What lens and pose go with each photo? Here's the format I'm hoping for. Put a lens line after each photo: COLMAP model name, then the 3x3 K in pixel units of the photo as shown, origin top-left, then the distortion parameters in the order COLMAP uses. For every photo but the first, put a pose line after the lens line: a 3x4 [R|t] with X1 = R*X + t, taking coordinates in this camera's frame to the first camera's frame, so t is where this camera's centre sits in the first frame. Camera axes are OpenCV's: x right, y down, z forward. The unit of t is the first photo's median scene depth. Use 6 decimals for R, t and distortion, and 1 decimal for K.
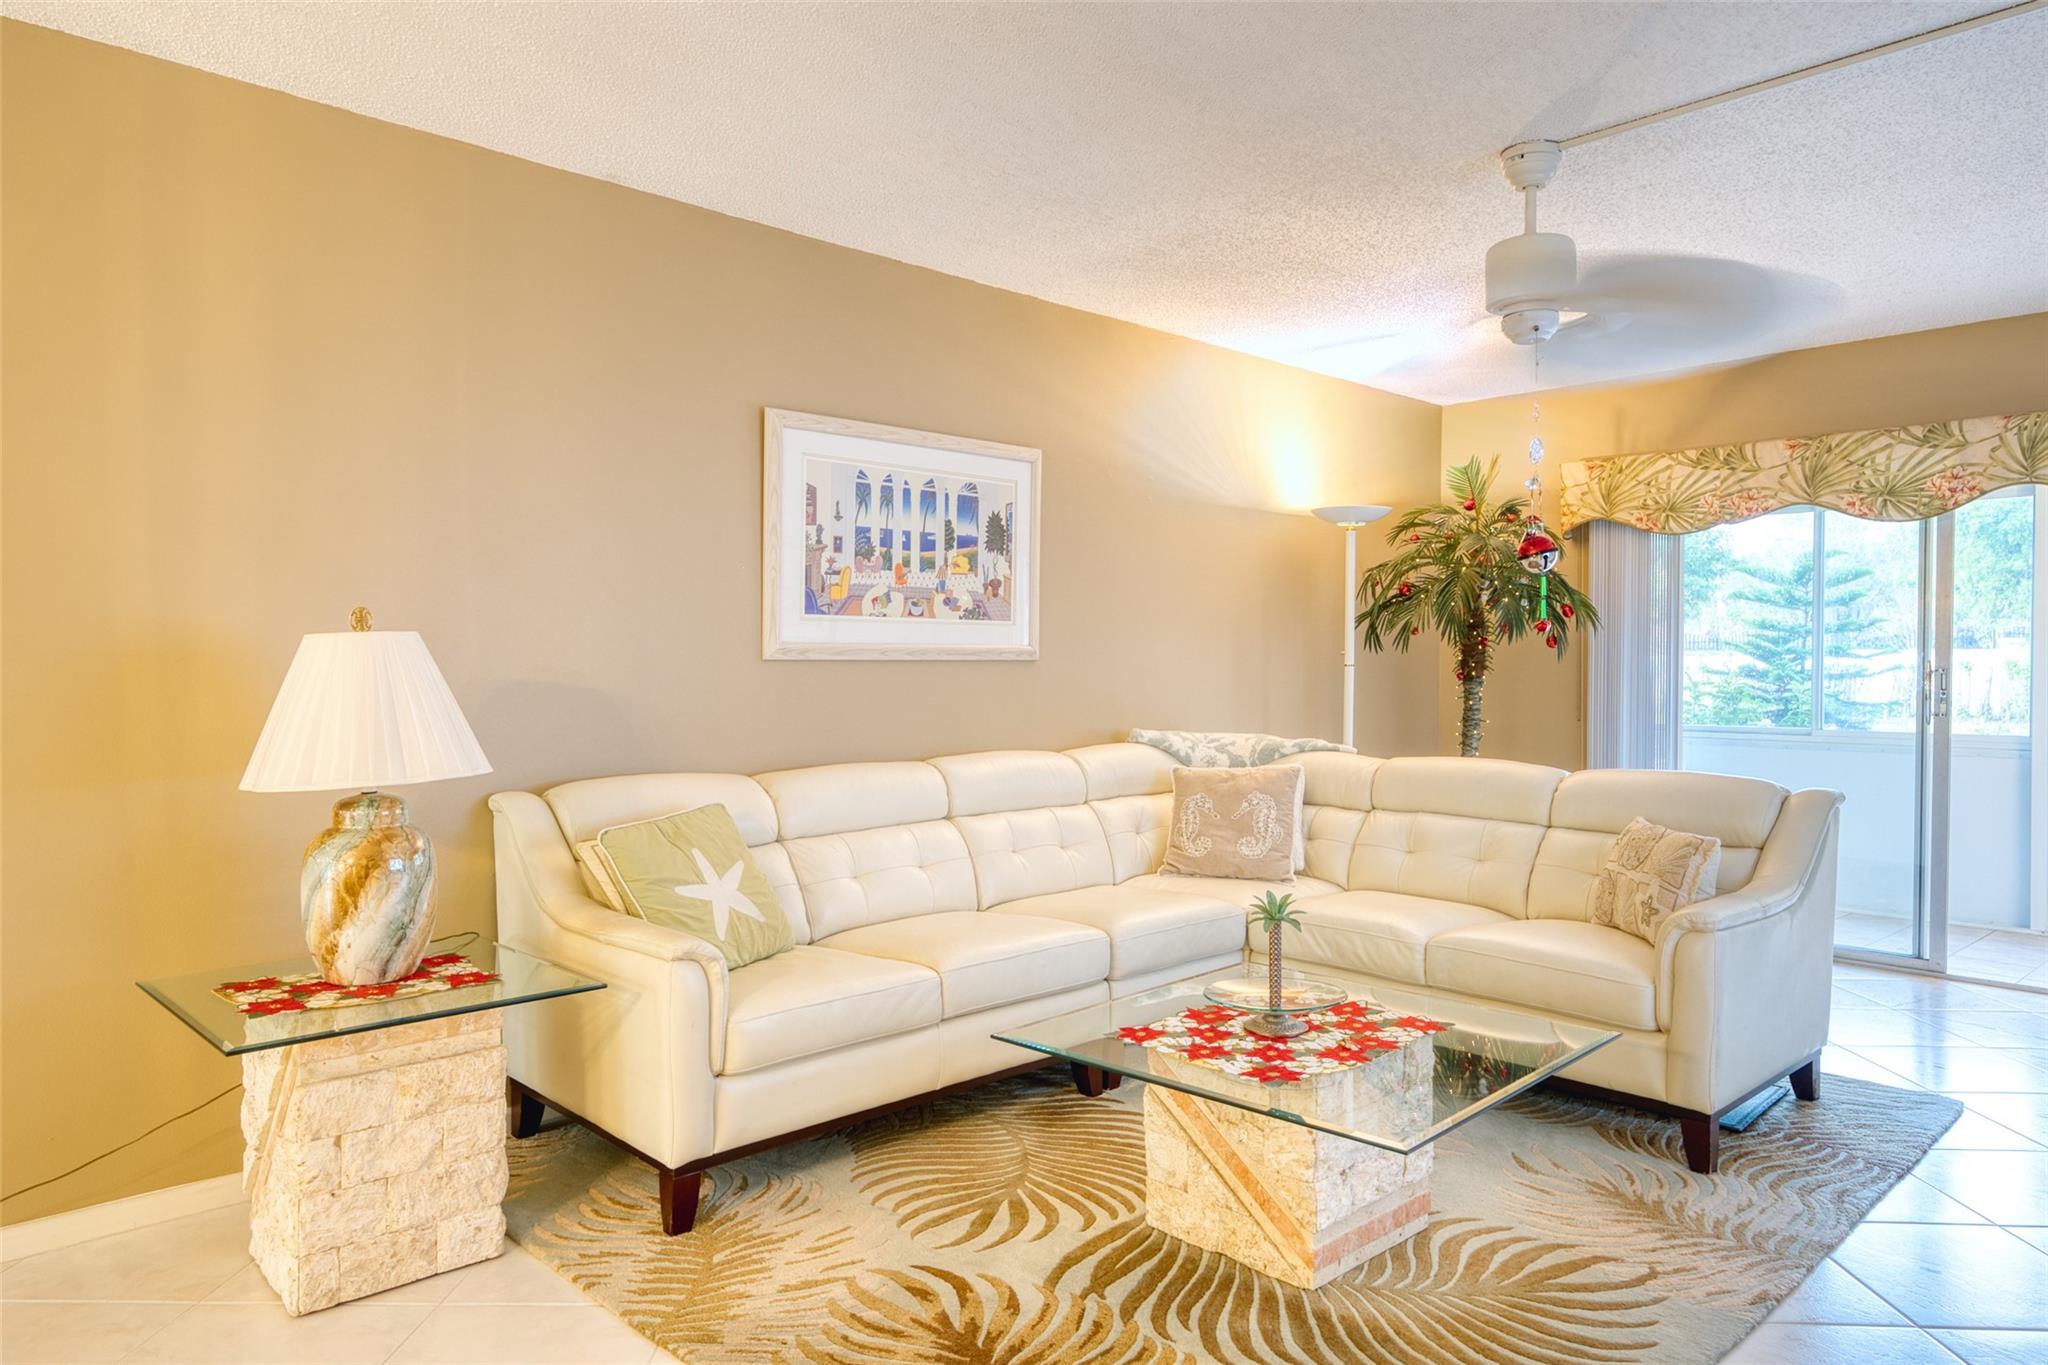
lens RADIAL K [[1327.2, 0, 1024.0], [0, 1327.2, 682.5], [0, 0, 1]] dist [0.019118, -0.001887]
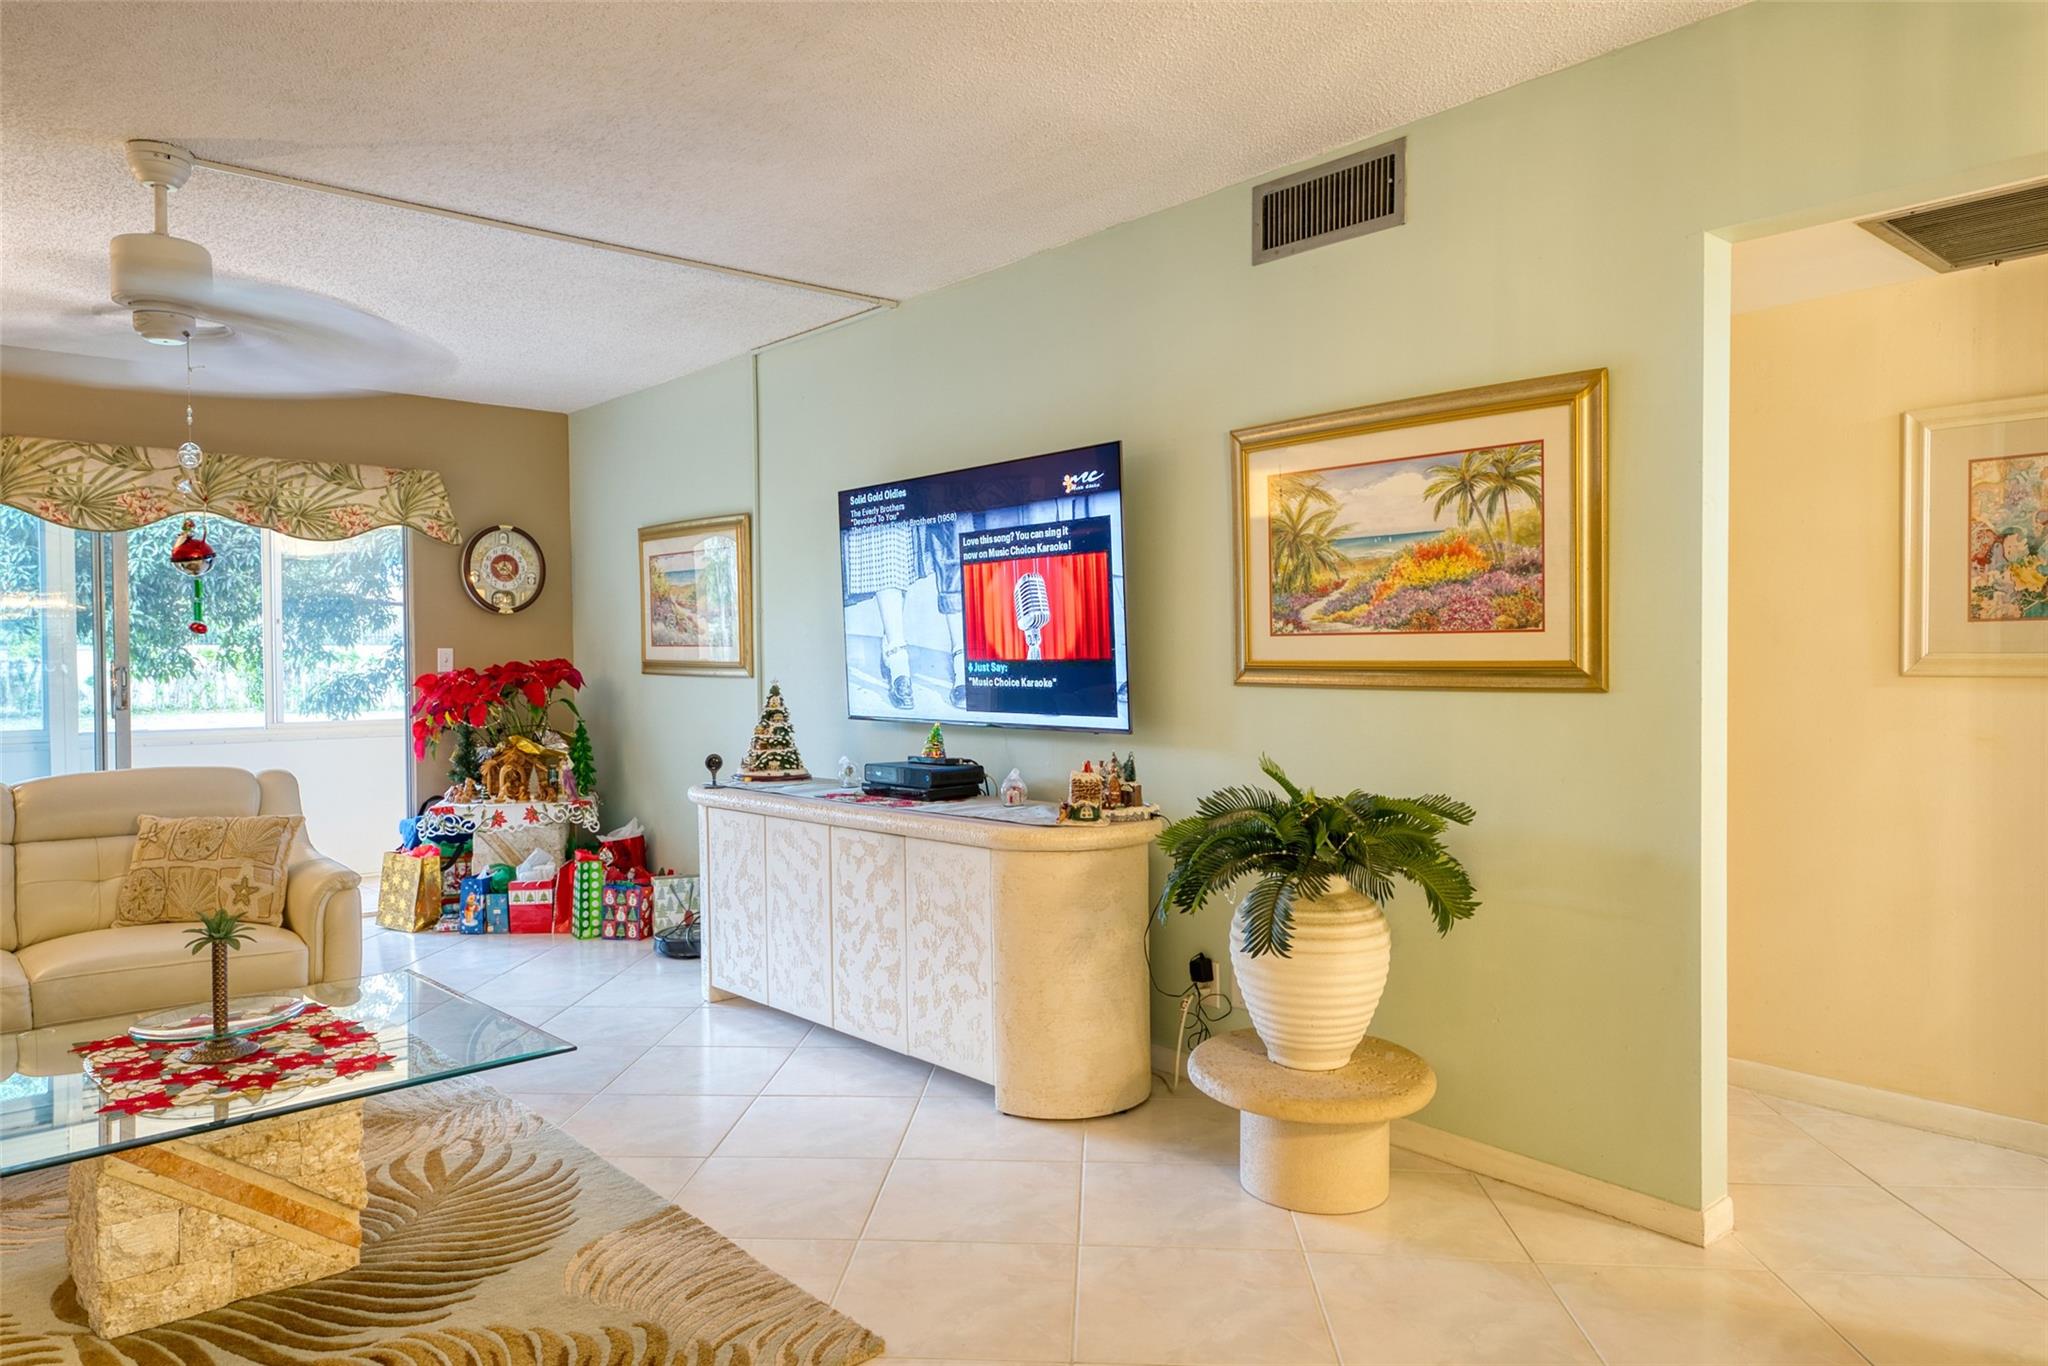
lens RADIAL K [[1327.2, 0, 1024.0], [0, 1327.2, 683.0], [0, 0, 1]] dist [0.019118, -0.001887]
pose [[0.044307, -0.023063, 0.998752, -0.504398], [0.022332, 0.999507, 0.022090, -0.006940], [-0.998768, 0.021326, 0.044801, 0.269429]]
